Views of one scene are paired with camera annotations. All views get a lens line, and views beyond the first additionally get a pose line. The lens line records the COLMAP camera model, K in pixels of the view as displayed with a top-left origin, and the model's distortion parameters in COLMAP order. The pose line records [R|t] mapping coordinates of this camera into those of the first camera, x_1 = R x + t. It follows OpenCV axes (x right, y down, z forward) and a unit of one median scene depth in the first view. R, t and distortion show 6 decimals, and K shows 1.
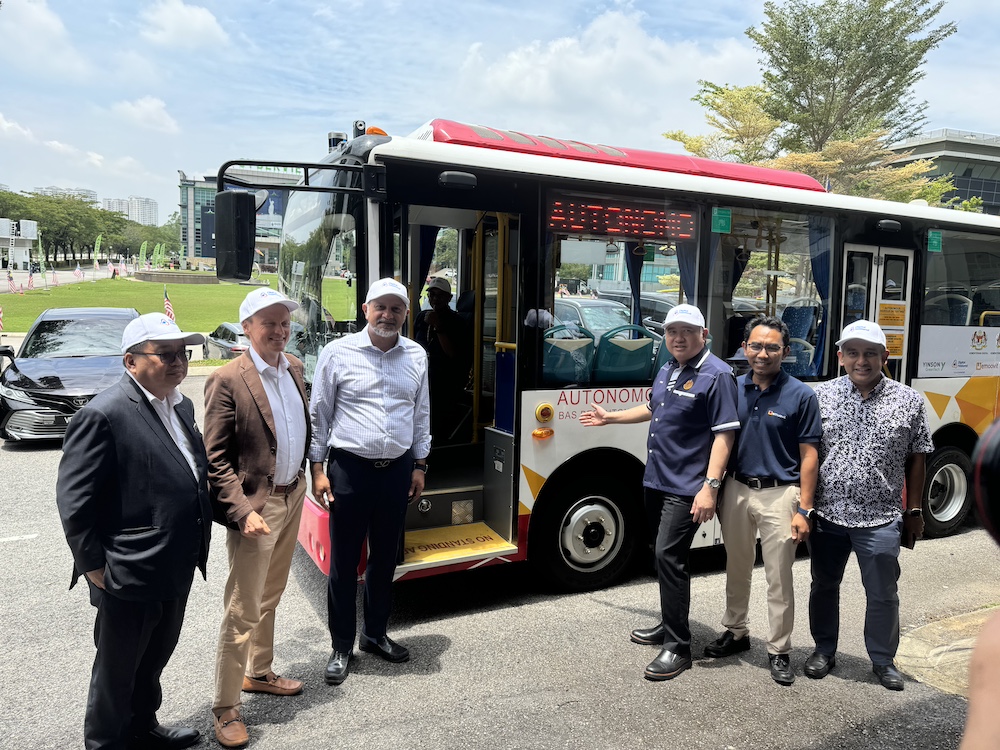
lens RADIAL K [[708.4, 0, 493.9], [0, 708.4, 364.3], [0, 0, 1]] dist [0.019666, -0.011261]
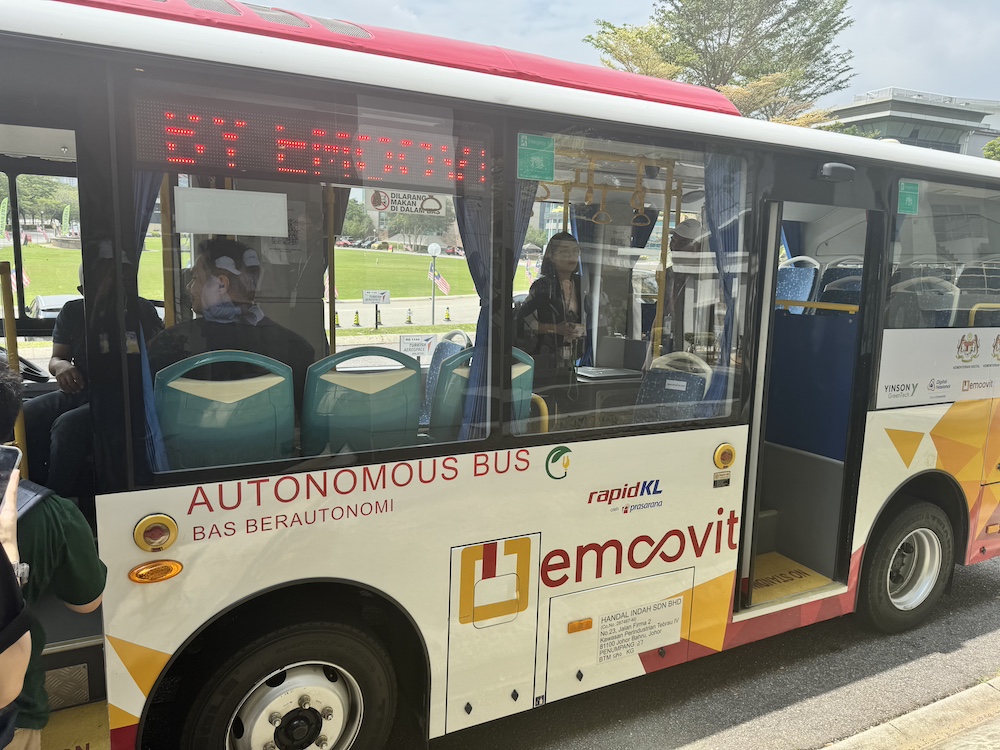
lens RADIAL K [[708.4, 0, 507.0], [0, 708.4, 368.1], [0, 0, 1]] dist [0.019666, -0.011261]
pose [[0.998968, -0.000516, 0.045411, 0.286664], [-0.002595, 0.997653, 0.068417, -0.081389], [-0.045340, -0.068464, 0.996623, 0.463902]]
